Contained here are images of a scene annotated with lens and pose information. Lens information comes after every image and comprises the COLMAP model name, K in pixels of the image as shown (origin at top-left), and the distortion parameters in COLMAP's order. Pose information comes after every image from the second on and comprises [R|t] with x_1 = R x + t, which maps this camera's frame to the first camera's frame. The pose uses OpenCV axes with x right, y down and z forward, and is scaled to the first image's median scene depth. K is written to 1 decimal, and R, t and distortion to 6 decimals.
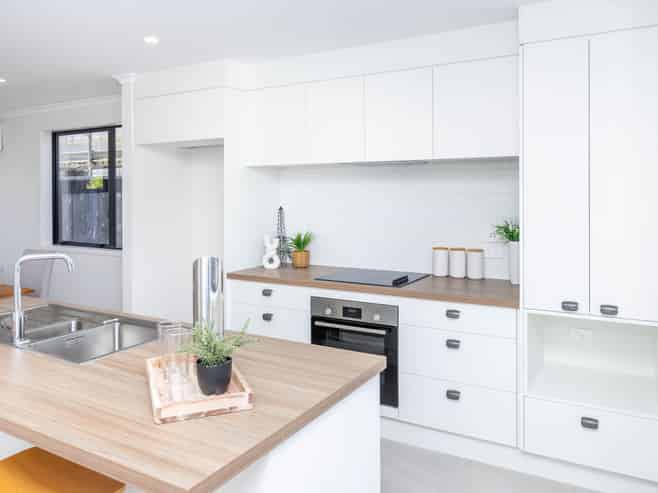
lens RADIAL K [[521.3, 0, 328.3], [0, 521.3, 193.9], [0, 0, 1]] dist [-0.004341, -0.003047]
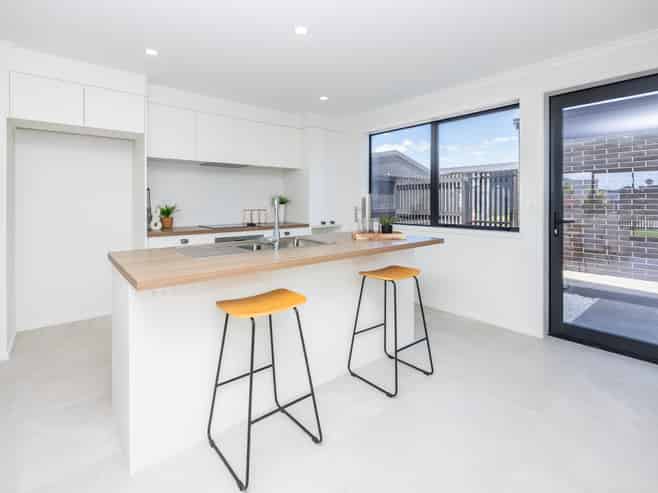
lens RADIAL K [[316.8, 0, 305.3], [0, 316.8, 202.0], [0, 0, 1]] dist [0.022422, -0.000323]
pose [[0.367400, 0.004549, 0.930052, -0.890541], [0.006426, 0.999952, -0.007430, 0.085275], [-0.930041, 0.008706, 0.367353, 0.341693]]
